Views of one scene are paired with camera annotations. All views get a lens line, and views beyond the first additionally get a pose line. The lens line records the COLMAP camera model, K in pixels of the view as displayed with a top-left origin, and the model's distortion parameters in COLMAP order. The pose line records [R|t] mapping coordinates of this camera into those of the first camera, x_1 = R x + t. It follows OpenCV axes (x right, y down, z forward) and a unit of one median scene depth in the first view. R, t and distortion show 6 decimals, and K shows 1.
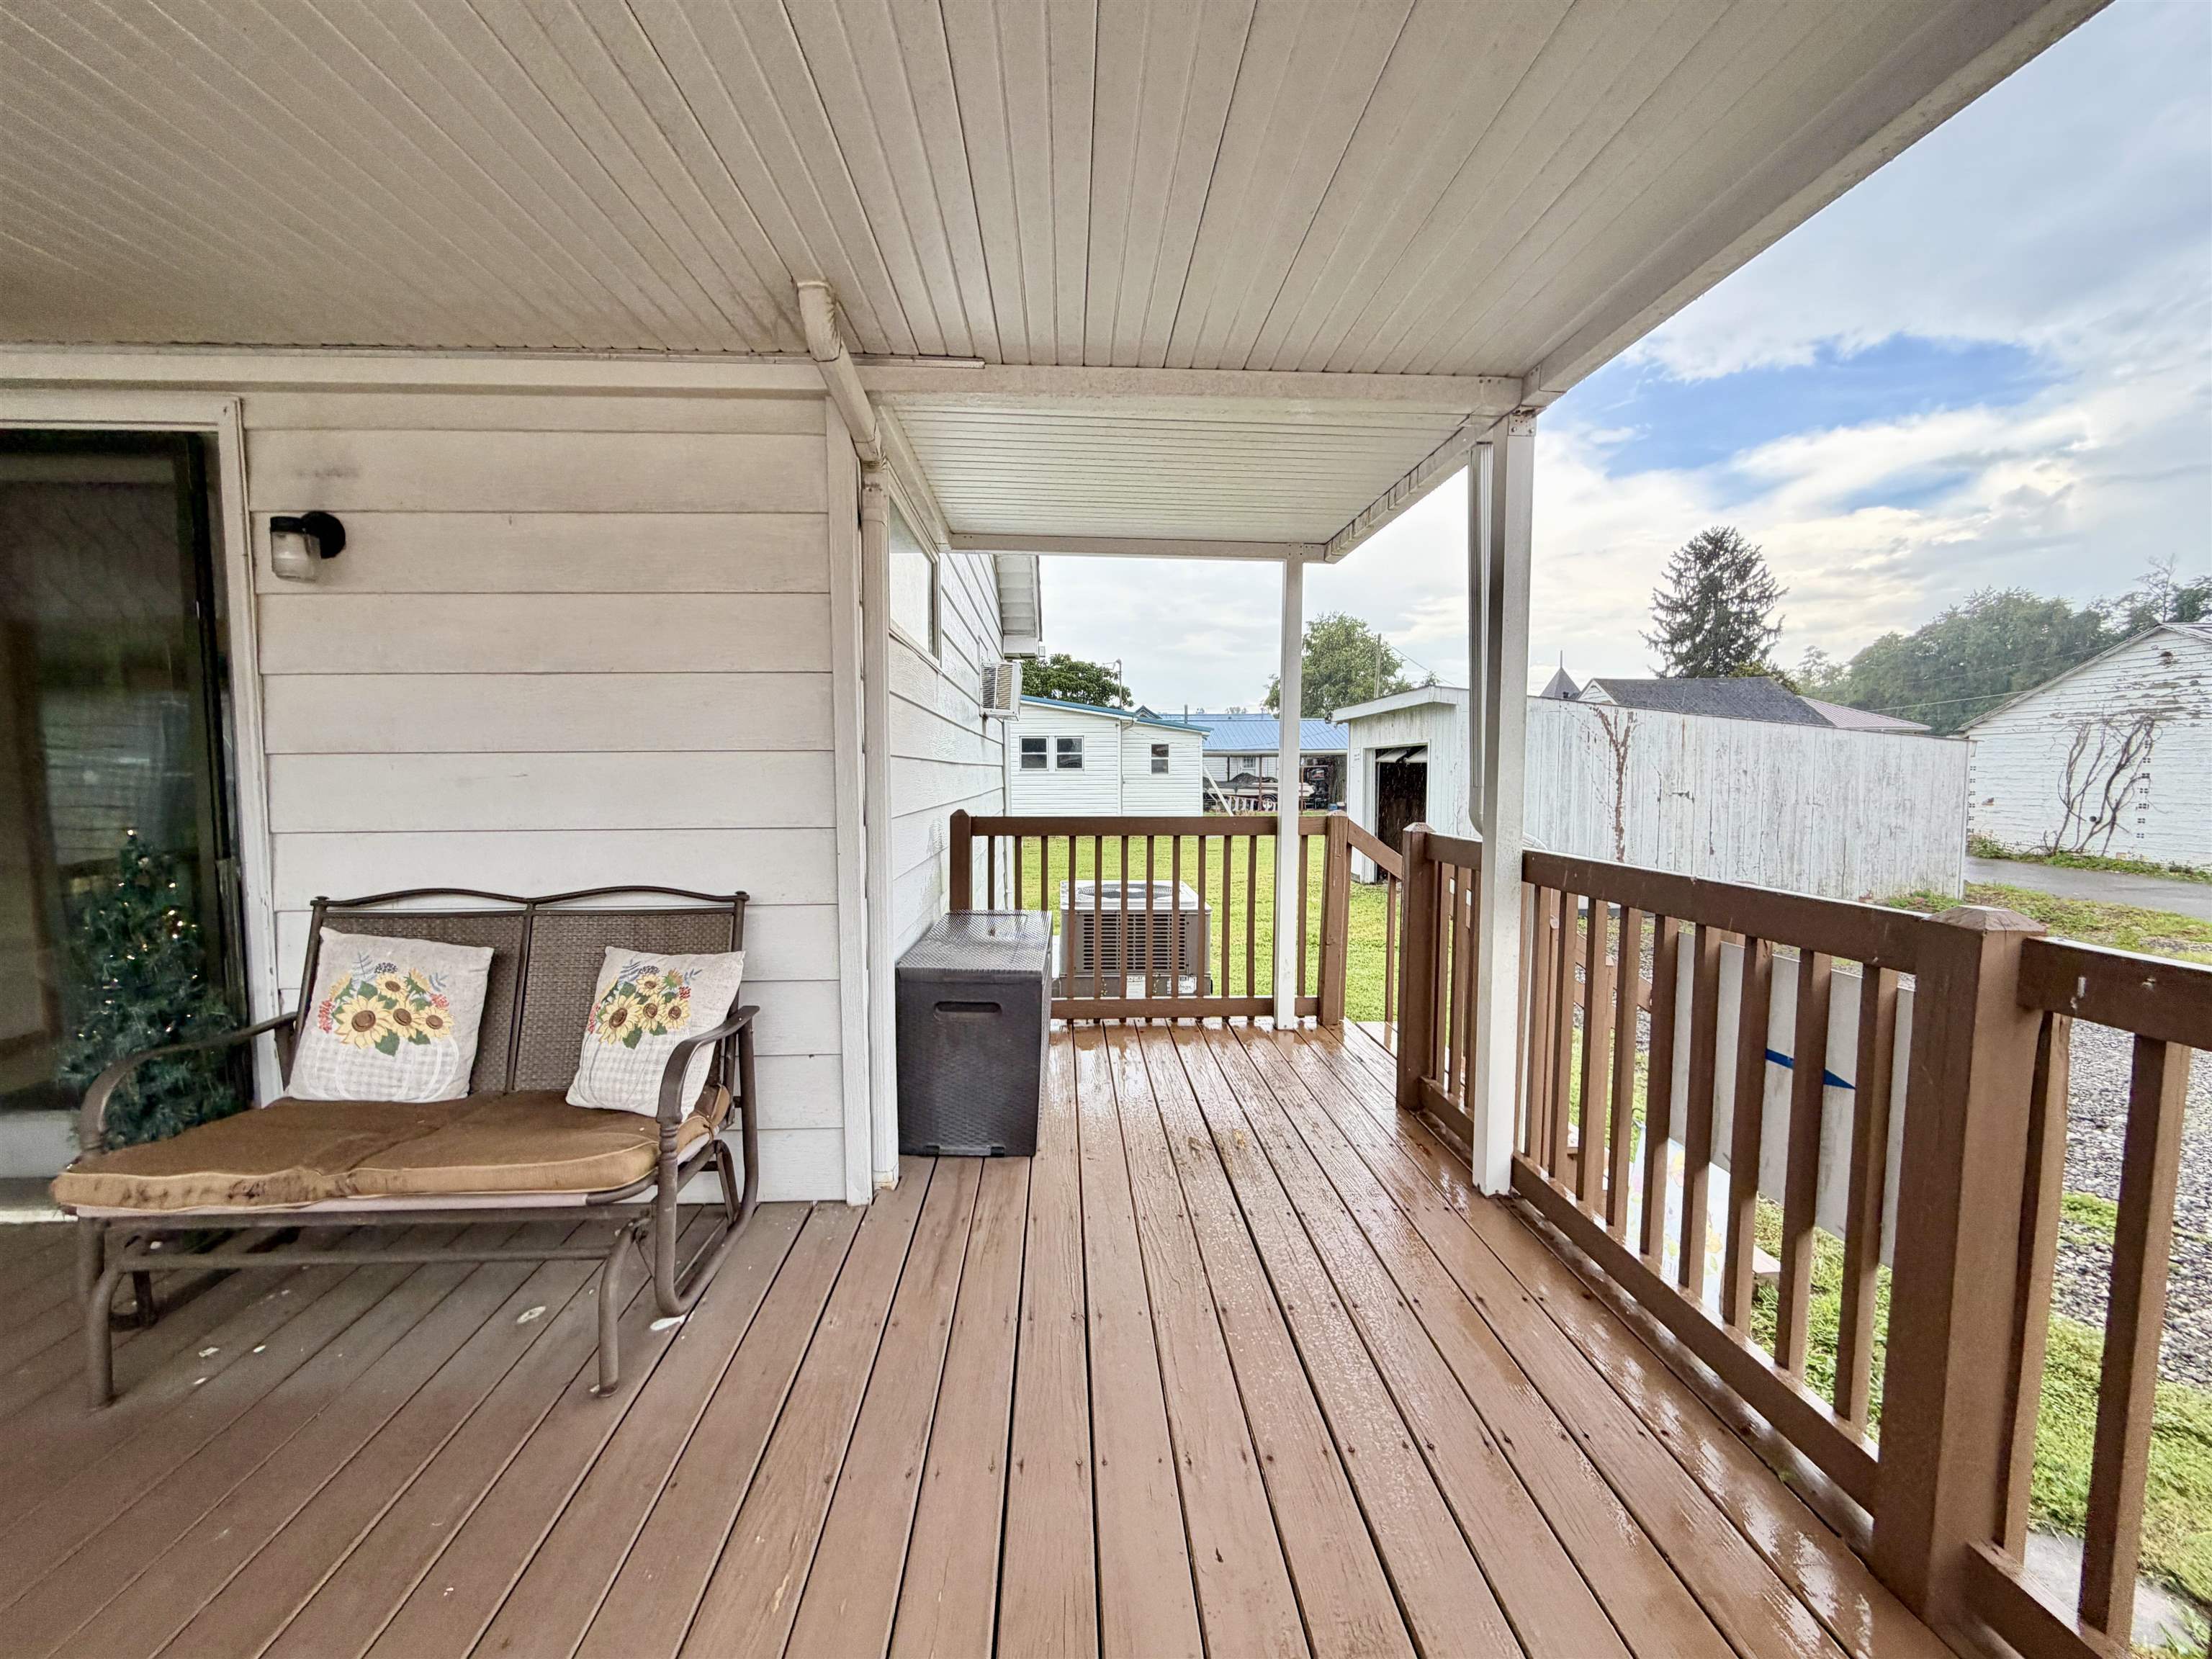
lens RADIAL K [[878.0, 0, 1107.9], [0, 878.0, 836.8], [0, 0, 1]] dist [-0.001546, -0.000224]
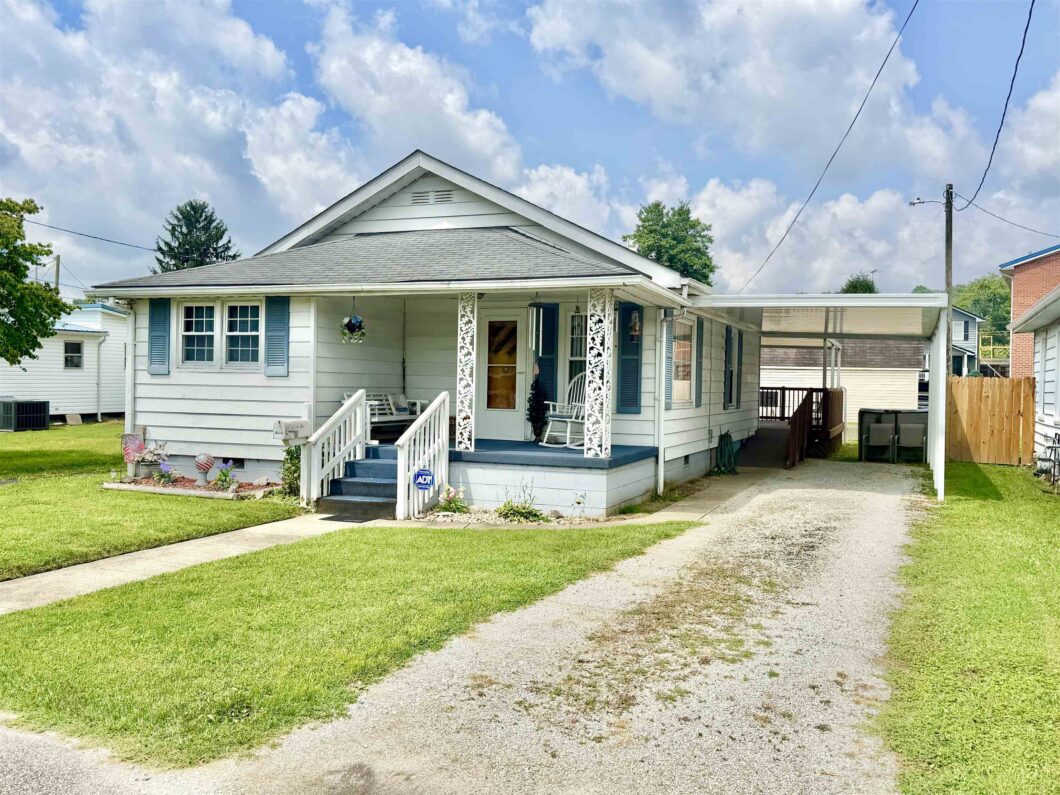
lens RADIAL K [[929.8, 0, 529.3], [0, 929.8, 395.0], [0, 0, 1]] dist [0.087636, -0.001320]
pose [[0.403374, 0.003988, 0.915027, -2.320109], [0.046942, 0.998584, -0.025046, 0.066797], [-0.913830, 0.053056, 0.402615, -0.260176]]
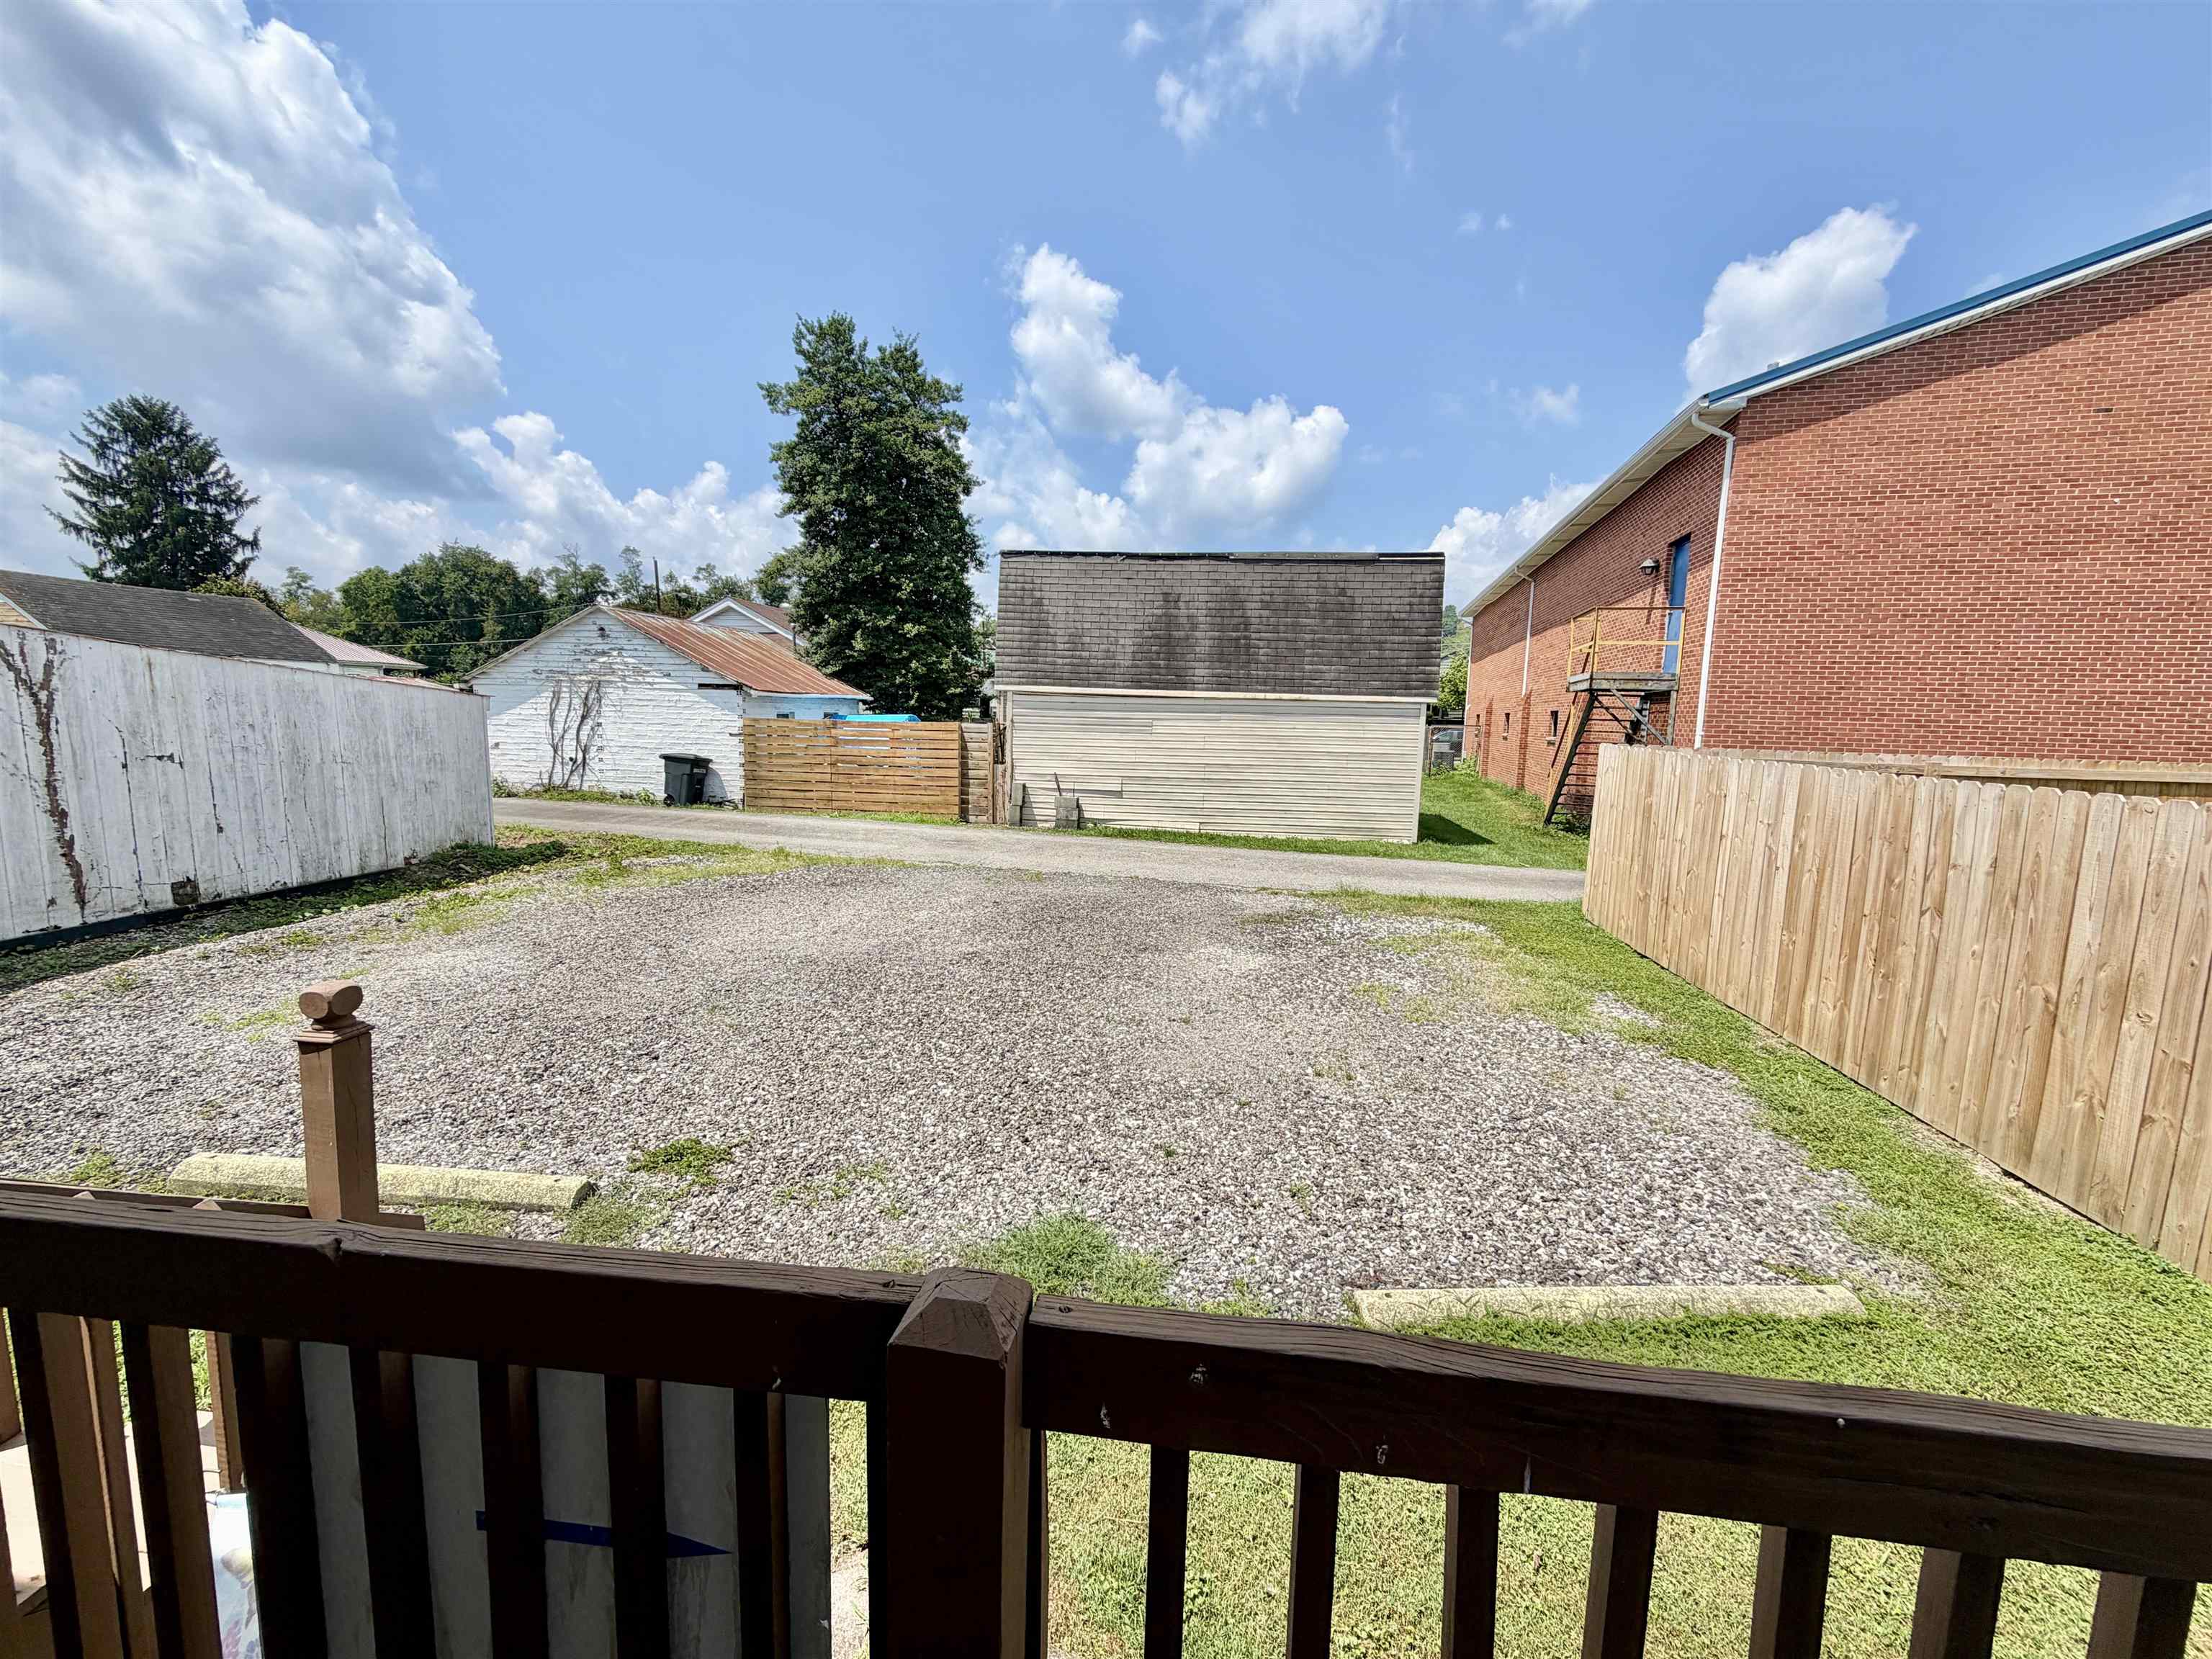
lens RADIAL K [[878.0, 0, 1087.6], [0, 878.0, 825.8], [0, 0, 1]] dist [-0.001546, -0.000224]
pose [[0.175230, -0.116353, 0.977628, 0.051409], [0.049670, 0.992772, 0.109253, -0.028375], [-0.983274, 0.029414, 0.179743, 0.084117]]
